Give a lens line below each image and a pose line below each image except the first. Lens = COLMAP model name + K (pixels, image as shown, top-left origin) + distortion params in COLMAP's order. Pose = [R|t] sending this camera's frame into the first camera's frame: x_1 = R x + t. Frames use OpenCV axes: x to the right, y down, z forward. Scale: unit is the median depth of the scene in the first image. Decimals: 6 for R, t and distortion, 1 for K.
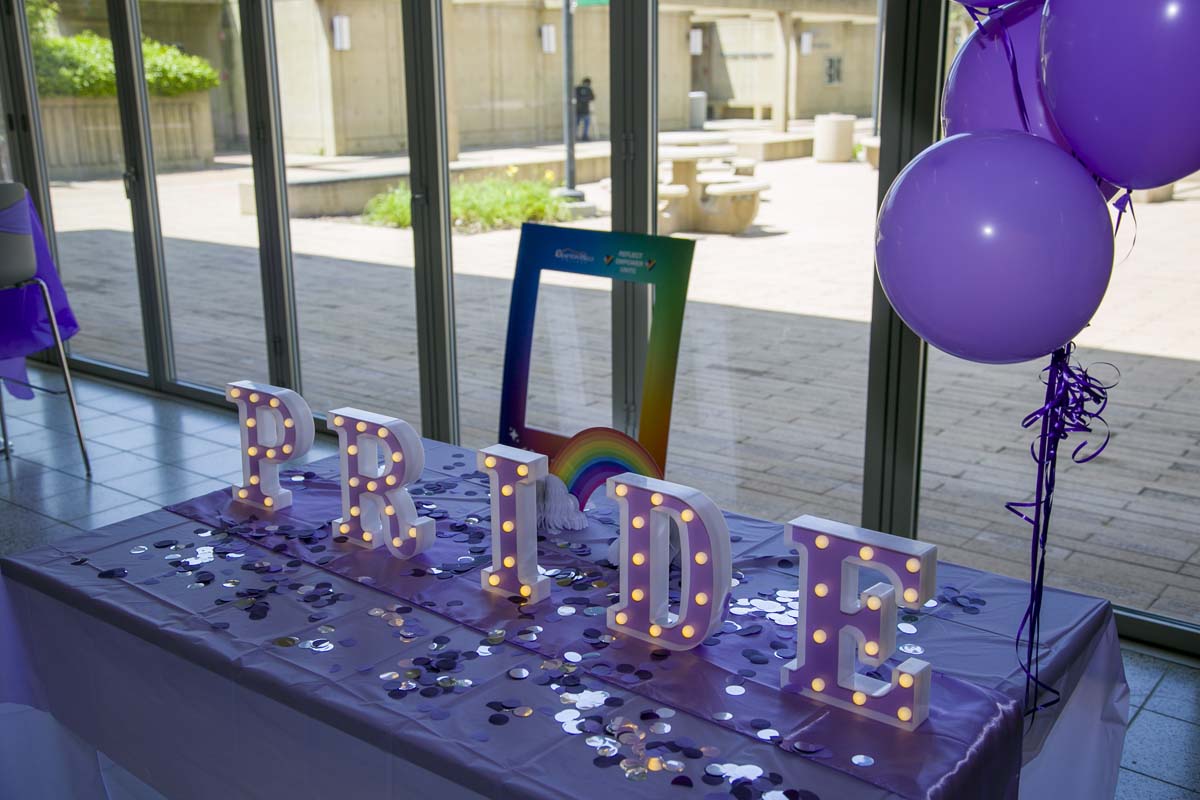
lens RADIAL K [[1227.1, 0, 600.0], [0, 1227.1, 400.0], [0, 0, 1]] dist [0.015911, 0.025289]
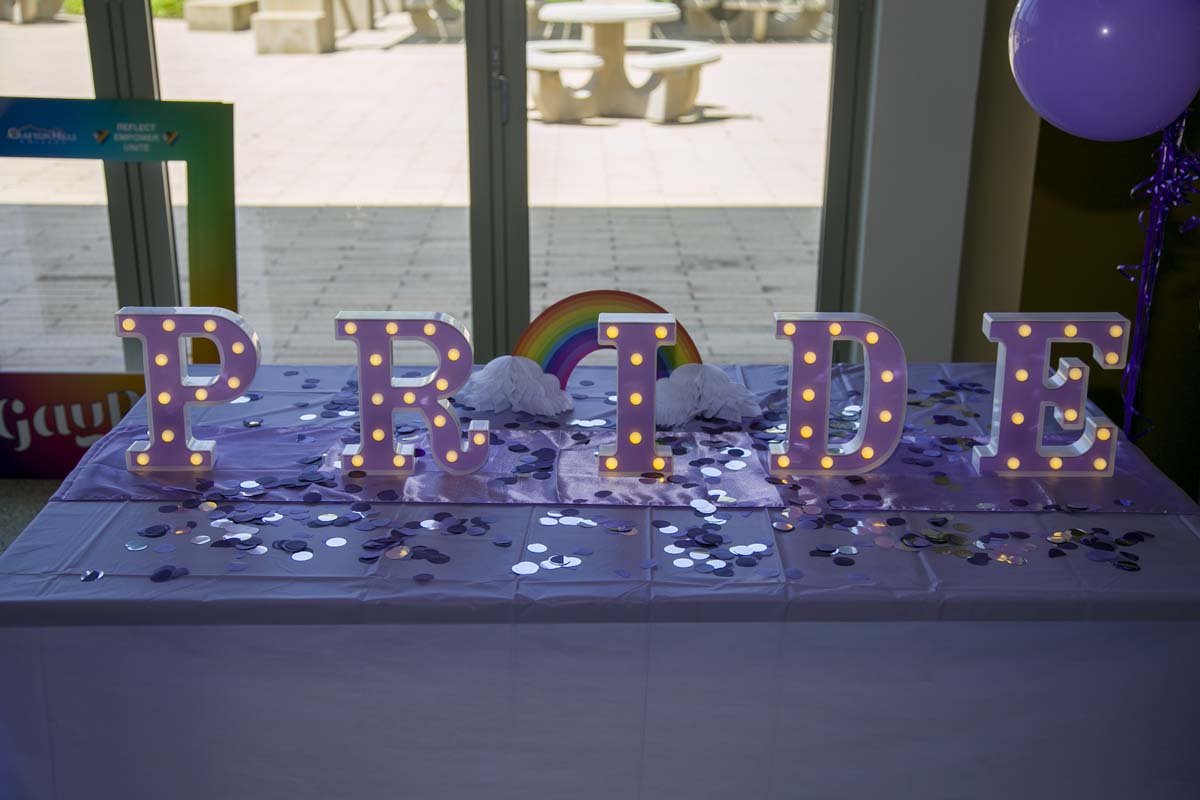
lens RADIAL K [[1451.1, 0, 600.0], [0, 1451.1, 400.0], [0, 0, 1]] dist [0.092541, 0.046732]
pose [[0.780088, -0.189002, 0.596440, -0.611760], [0.149781, 0.981976, 0.115273, -0.020108], [-0.607477, -0.000588, 0.794337, 0.132245]]
